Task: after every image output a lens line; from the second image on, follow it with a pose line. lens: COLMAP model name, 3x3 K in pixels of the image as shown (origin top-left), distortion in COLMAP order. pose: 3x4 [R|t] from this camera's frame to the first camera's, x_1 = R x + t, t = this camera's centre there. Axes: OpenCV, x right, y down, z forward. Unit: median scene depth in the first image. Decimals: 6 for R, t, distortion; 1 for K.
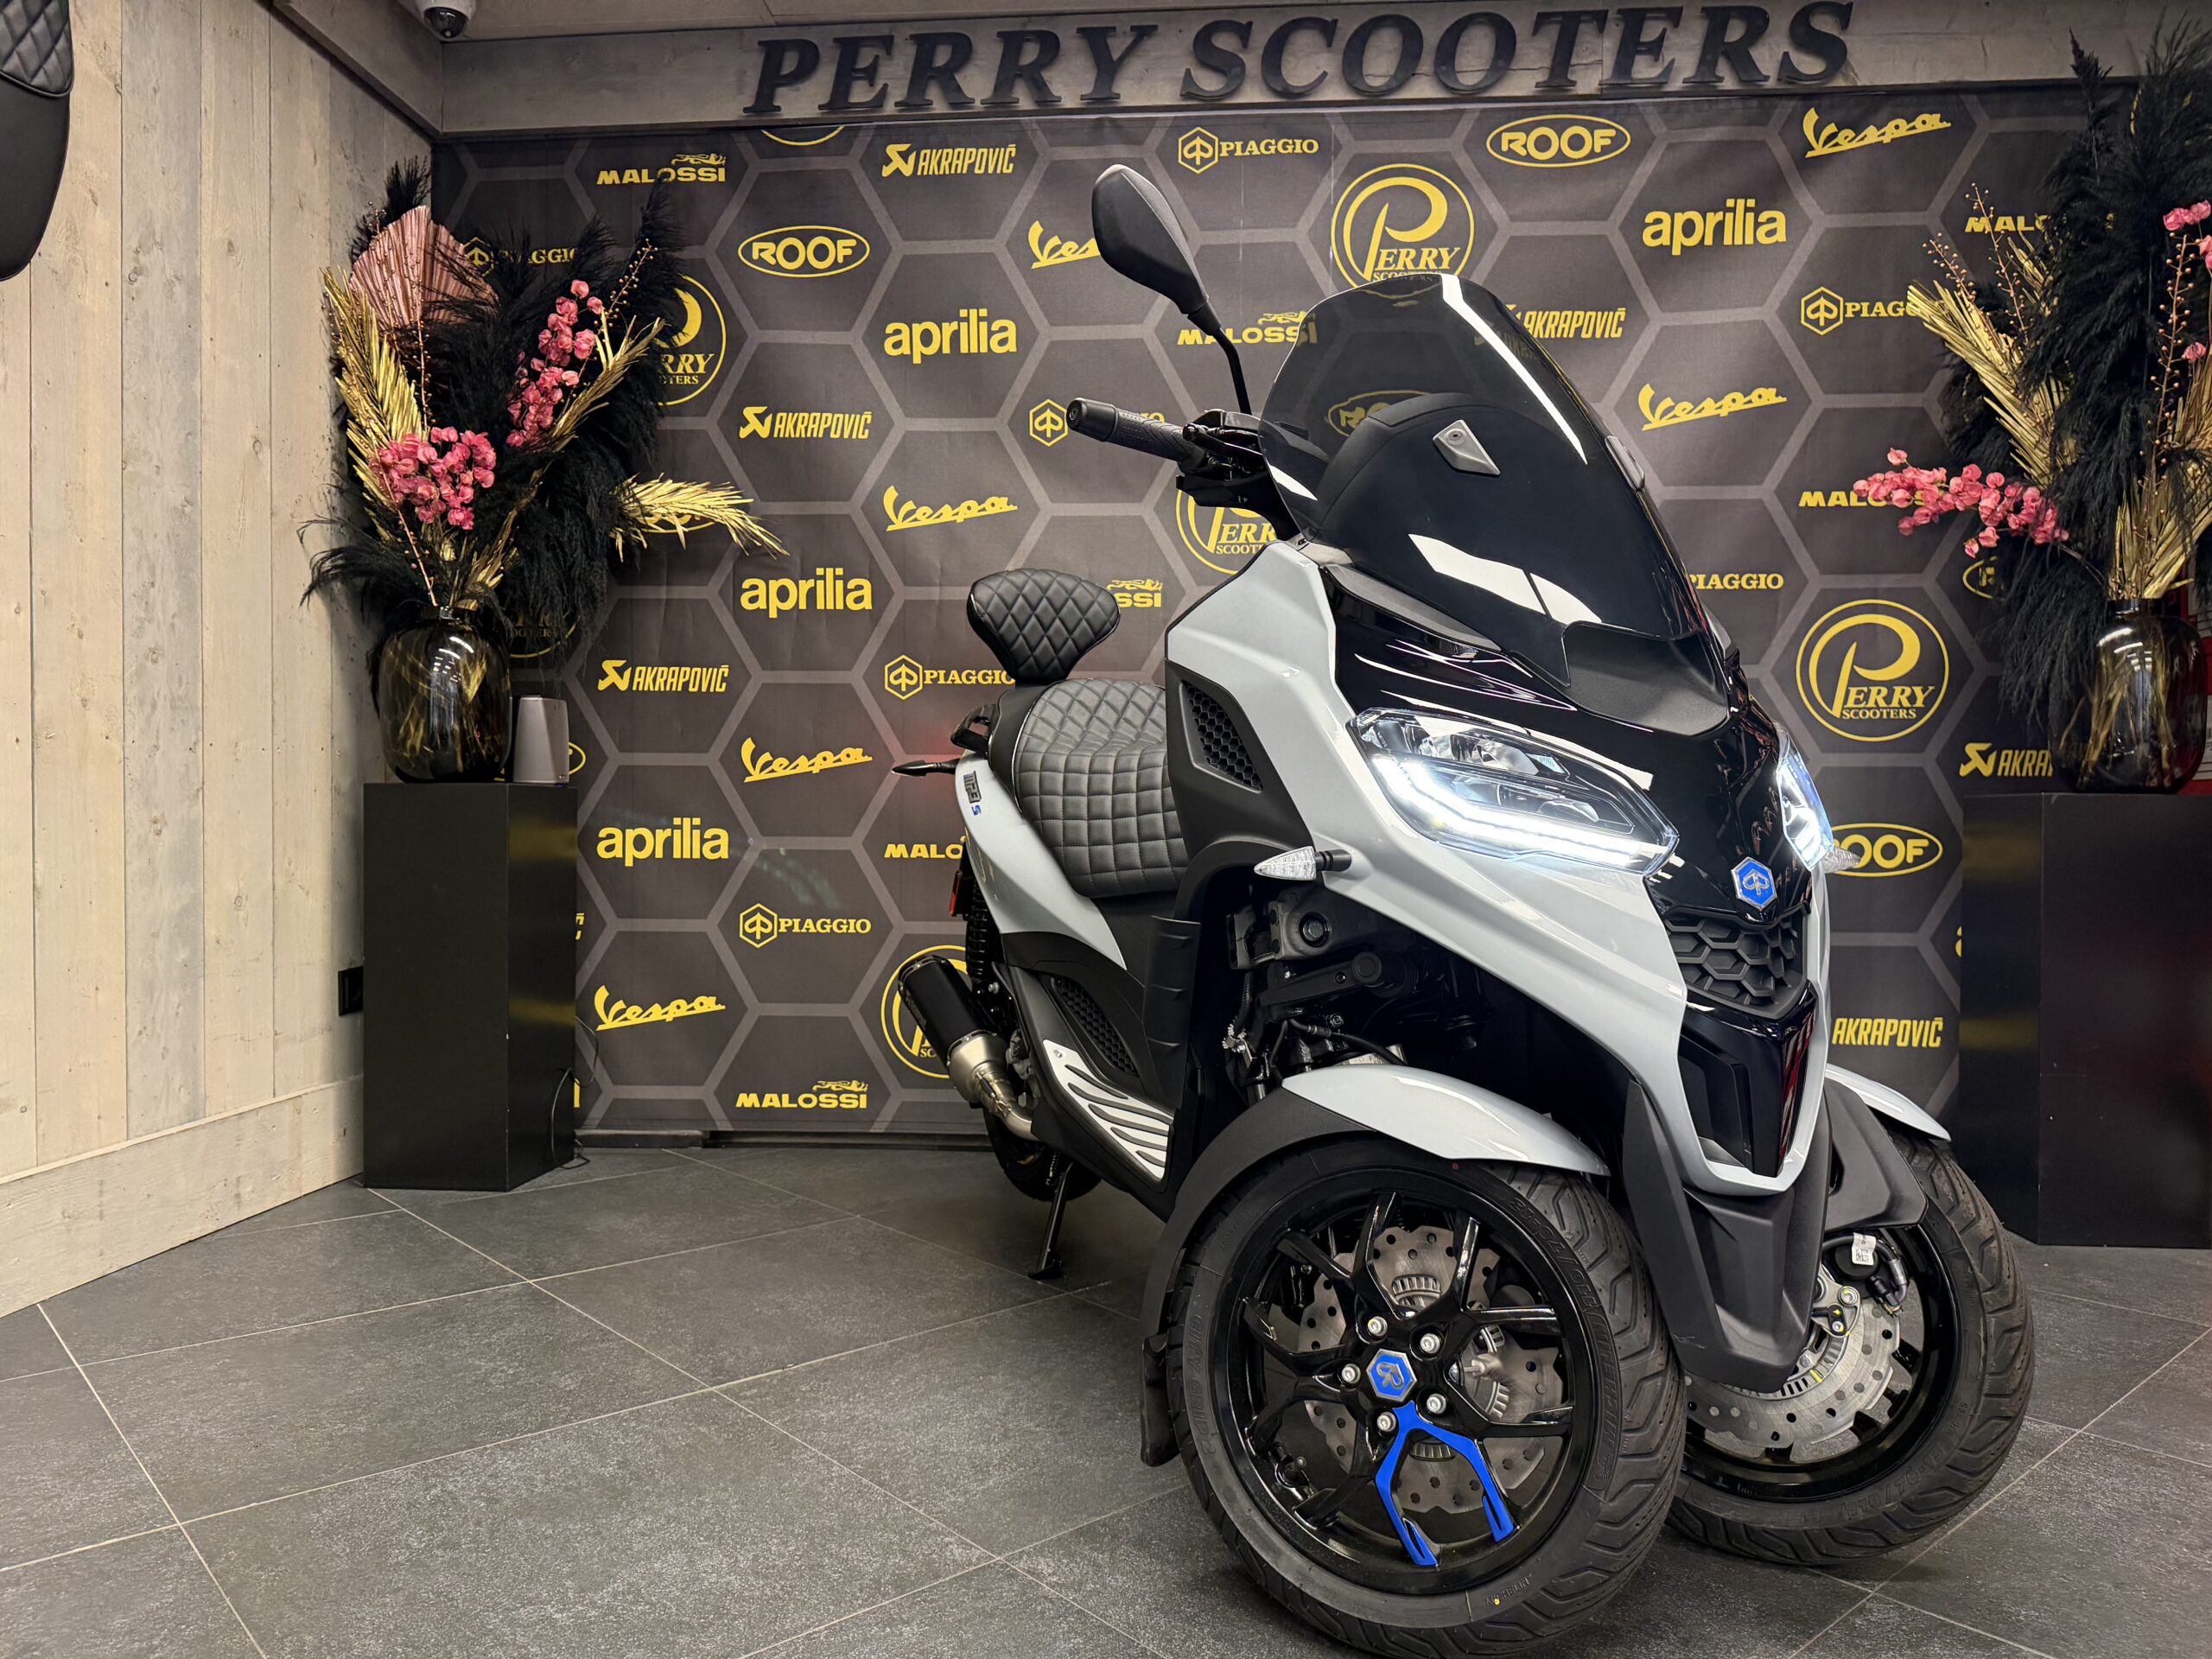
lens RADIAL K [[1554.6, 0, 1101.7], [0, 1554.6, 839.1], [0, 0, 1]] dist [0.010099, -0.020774]
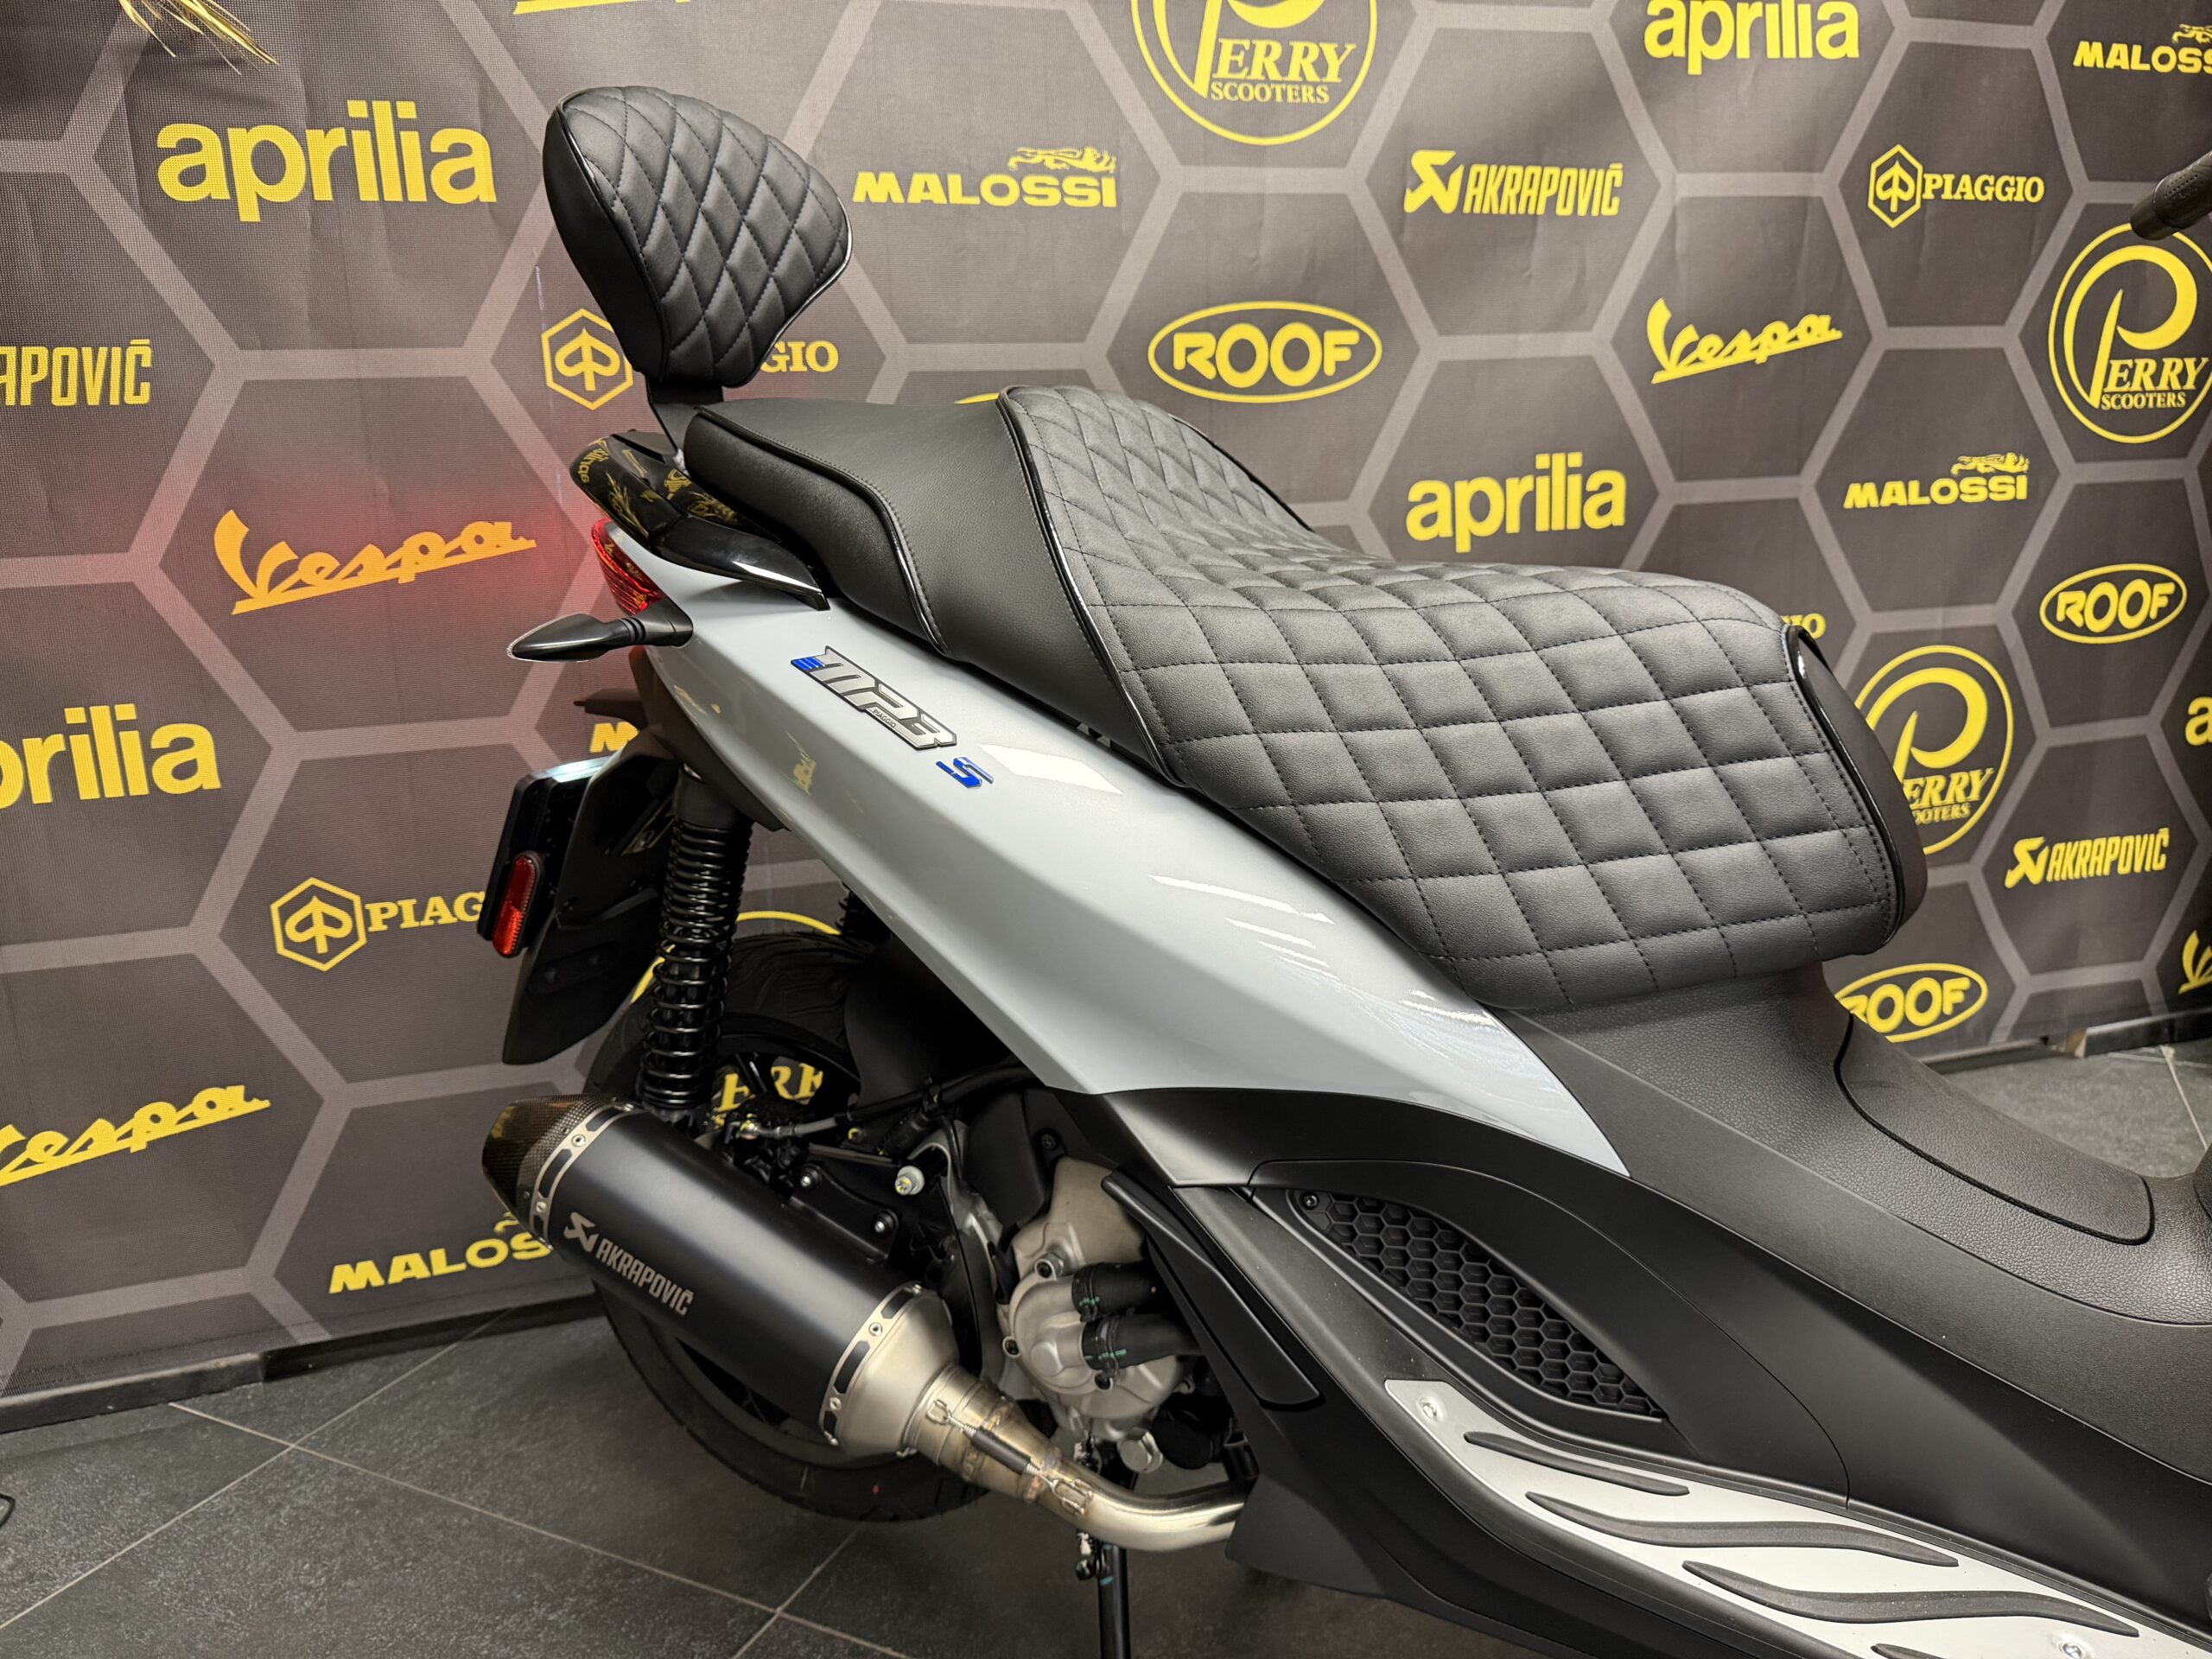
lens RADIAL K [[1577.5, 0, 1114.7], [0, 1577.5, 824.2], [0, 0, 1]] dist [-0.024477, 0.010225]
pose [[0.919763, -0.124469, 0.372215, -0.186917], [0.047956, 0.976914, 0.208180, -0.063610], [-0.389534, -0.173627, 0.904498, 0.529313]]
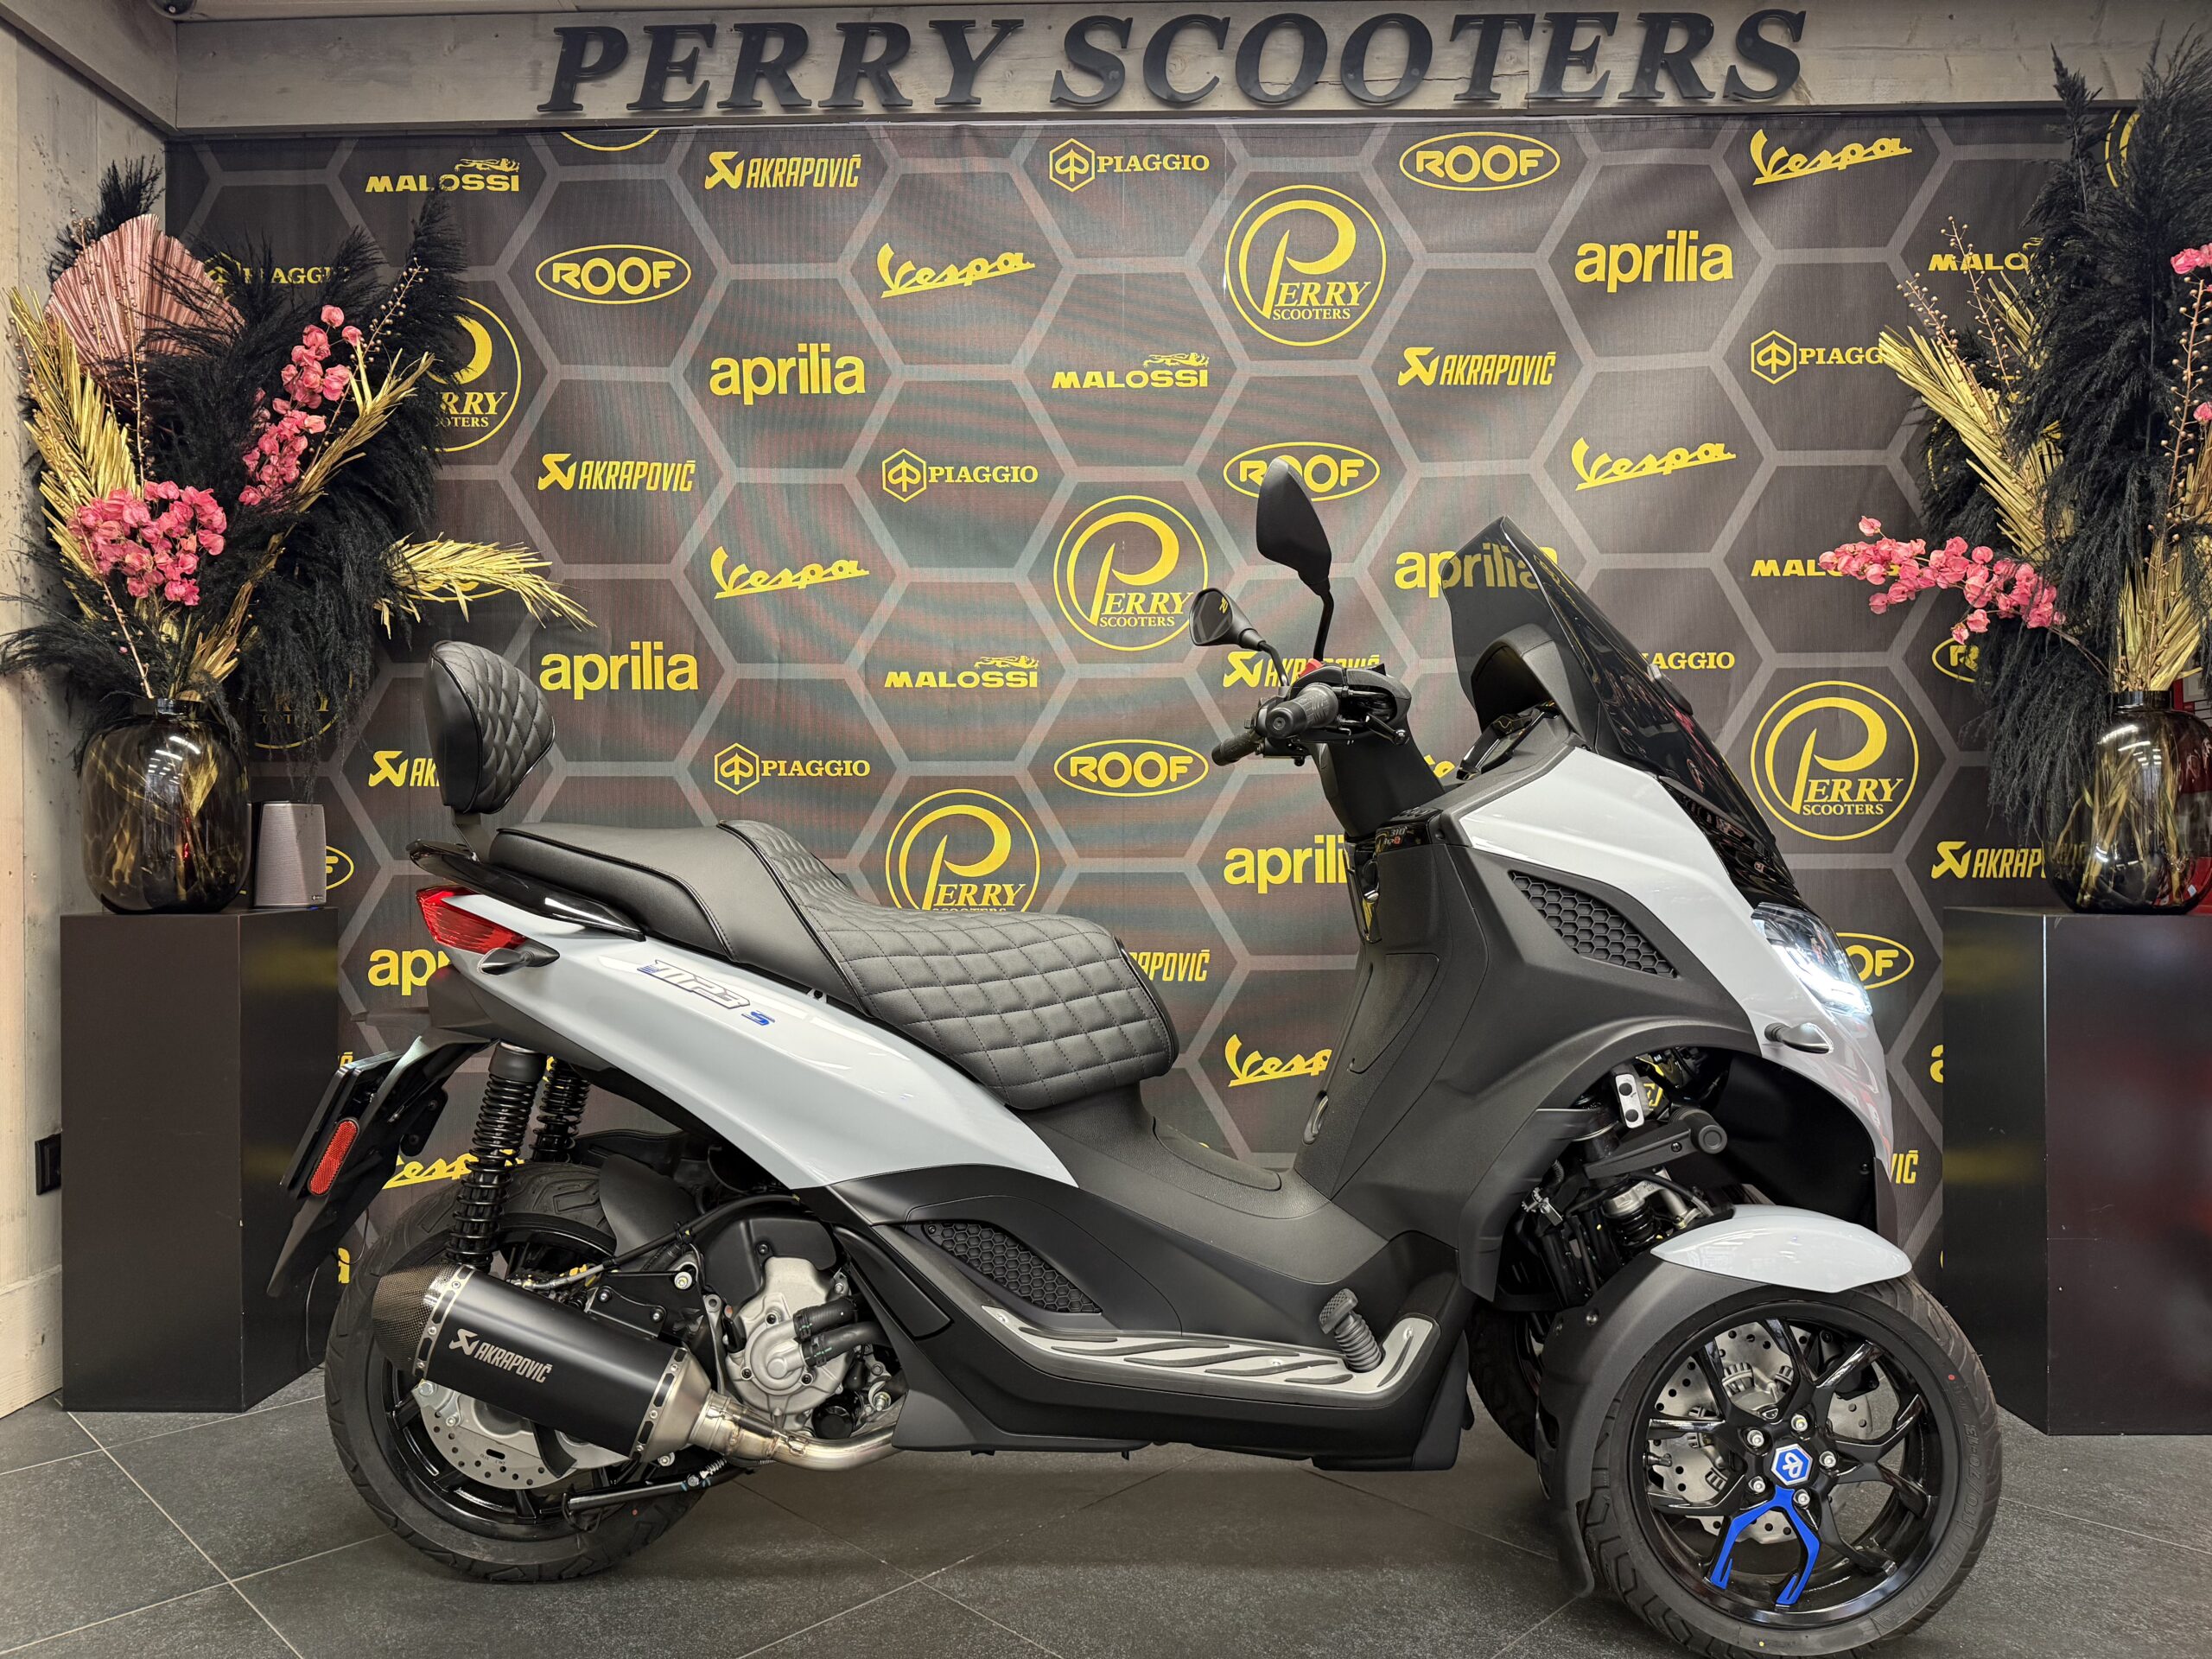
lens RADIAL K [[1550.4, 0, 1099.7], [0, 1550.4, 837.8], [0, 0, 1]] dist [0.015684, -0.025090]
pose [[0.997754, -0.010169, 0.066207, 0.016722], [0.010885, 0.999886, -0.010463, -0.059664], [-0.066093, 0.011160, 0.997751, 0.142352]]
